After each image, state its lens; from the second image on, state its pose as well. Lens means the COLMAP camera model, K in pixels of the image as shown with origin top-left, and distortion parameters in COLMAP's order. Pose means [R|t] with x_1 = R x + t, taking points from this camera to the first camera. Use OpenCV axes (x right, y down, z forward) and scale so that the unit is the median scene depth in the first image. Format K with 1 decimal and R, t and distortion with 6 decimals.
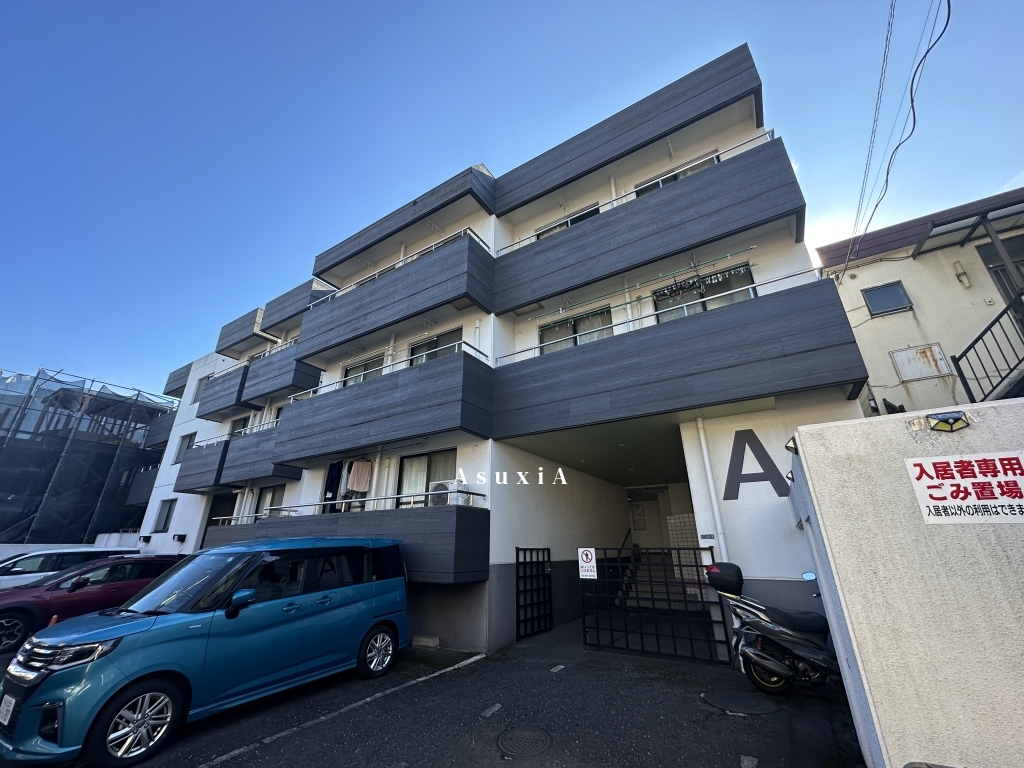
lens RADIAL K [[405.0, 0, 510.0], [0, 405.0, 380.1], [0, 0, 1]] dist [-0.004044, 0.000241]
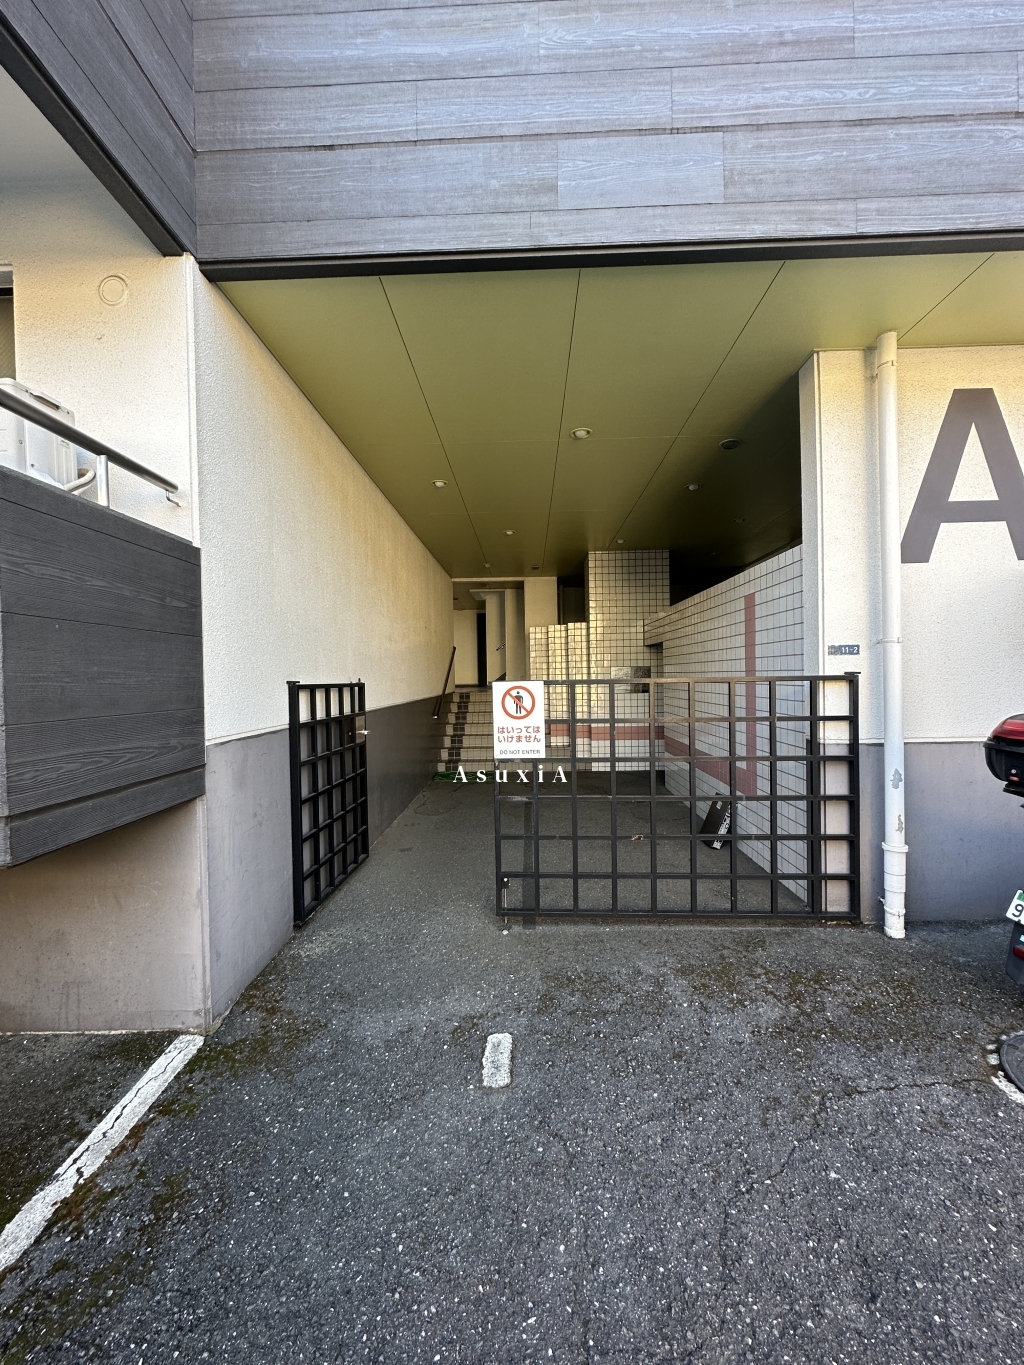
lens RADIAL K [[539.9, 0, 512.7], [0, 539.9, 680.2], [0, 0, 1]] dist [-0.004044, 0.000241]
pose [[0.862024, -0.019192, 0.506504, -0.054168], [-0.179279, 0.923144, 0.340096, 0.253220], [-0.474103, -0.383976, 0.792331, 0.624808]]
